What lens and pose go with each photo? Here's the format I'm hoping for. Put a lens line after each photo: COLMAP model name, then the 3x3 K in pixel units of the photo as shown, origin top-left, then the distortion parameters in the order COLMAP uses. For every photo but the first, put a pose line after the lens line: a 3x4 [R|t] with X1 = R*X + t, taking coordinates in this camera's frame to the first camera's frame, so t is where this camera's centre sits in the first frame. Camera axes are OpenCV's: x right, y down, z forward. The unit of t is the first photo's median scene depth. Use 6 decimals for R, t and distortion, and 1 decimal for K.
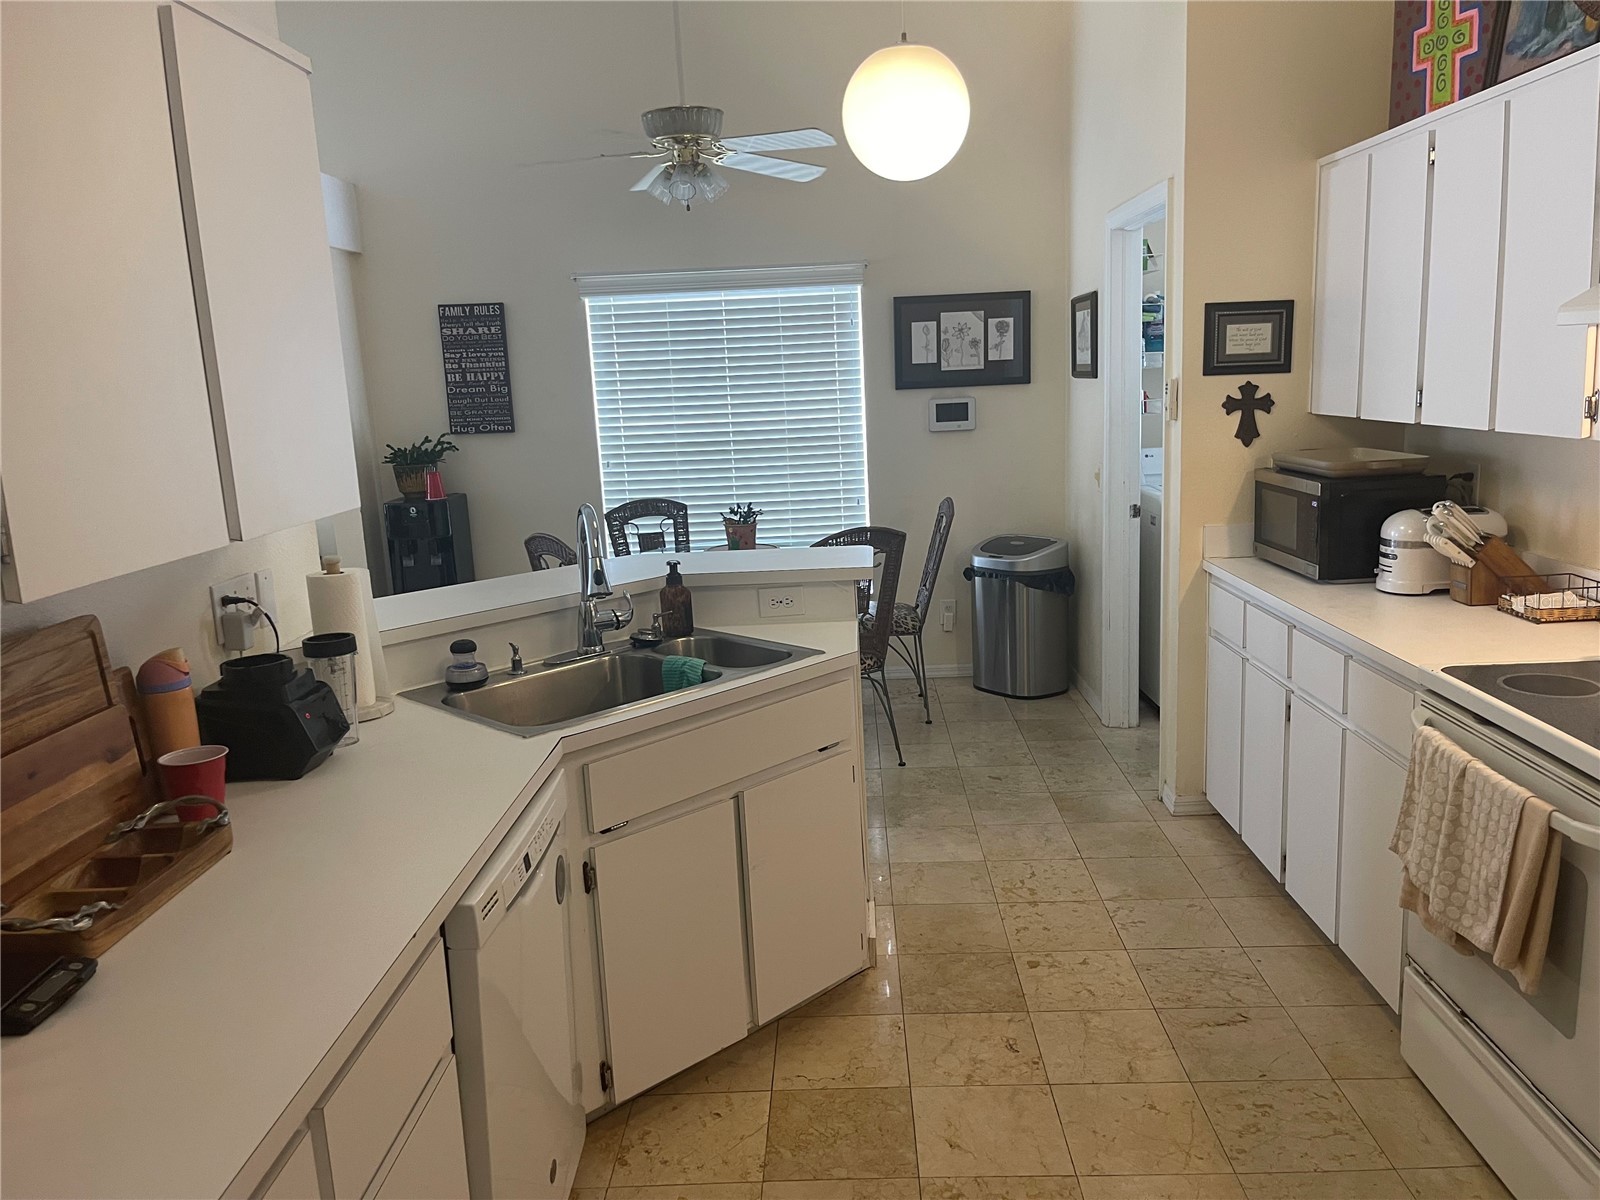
lens RADIAL K [[1218.9, 0, 794.0], [0, 1218.9, 598.1], [0, 0, 1]] dist [0.008260, -0.020543]
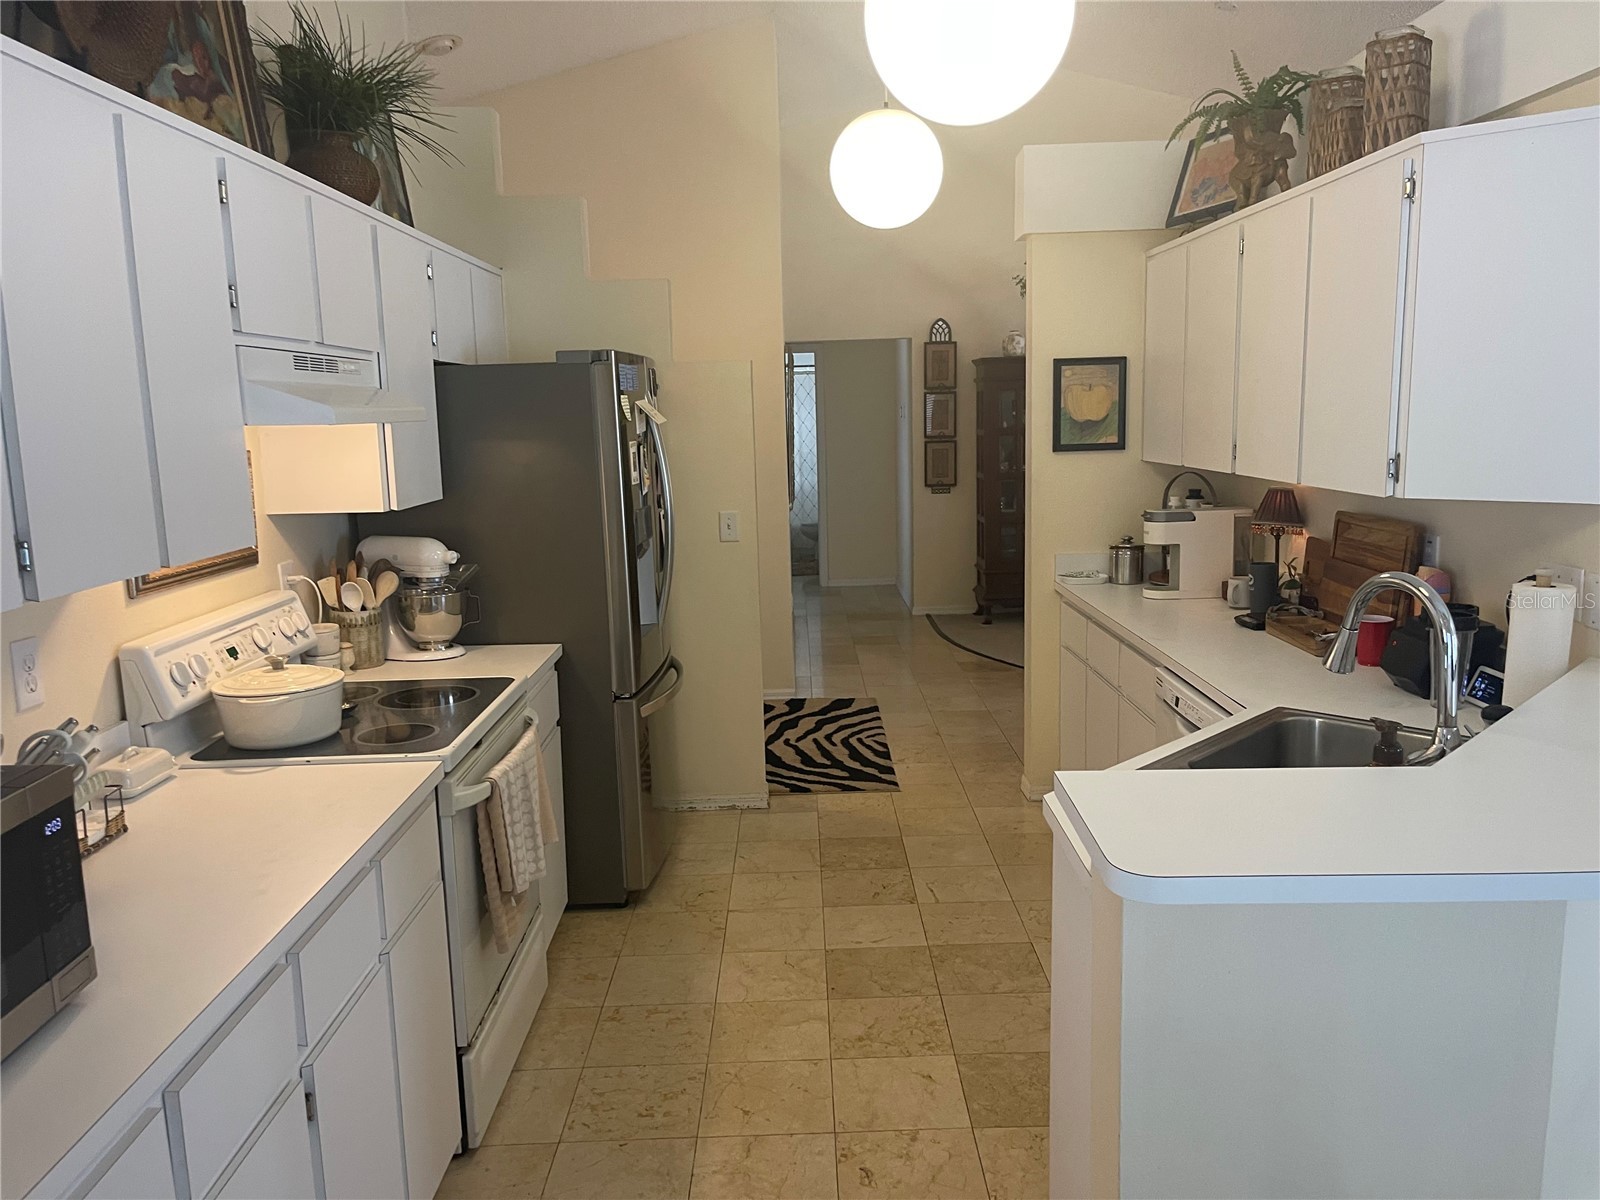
lens RADIAL K [[1218.9, 0, 804.0], [0, 1218.9, 604.7], [0, 0, 1]] dist [0.008260, -0.020543]
pose [[-0.996088, 0.082738, -0.031028, 0.233199], [0.067387, 0.938389, 0.338948, -0.360682], [0.057161, 0.335531, -0.940293, 1.825464]]
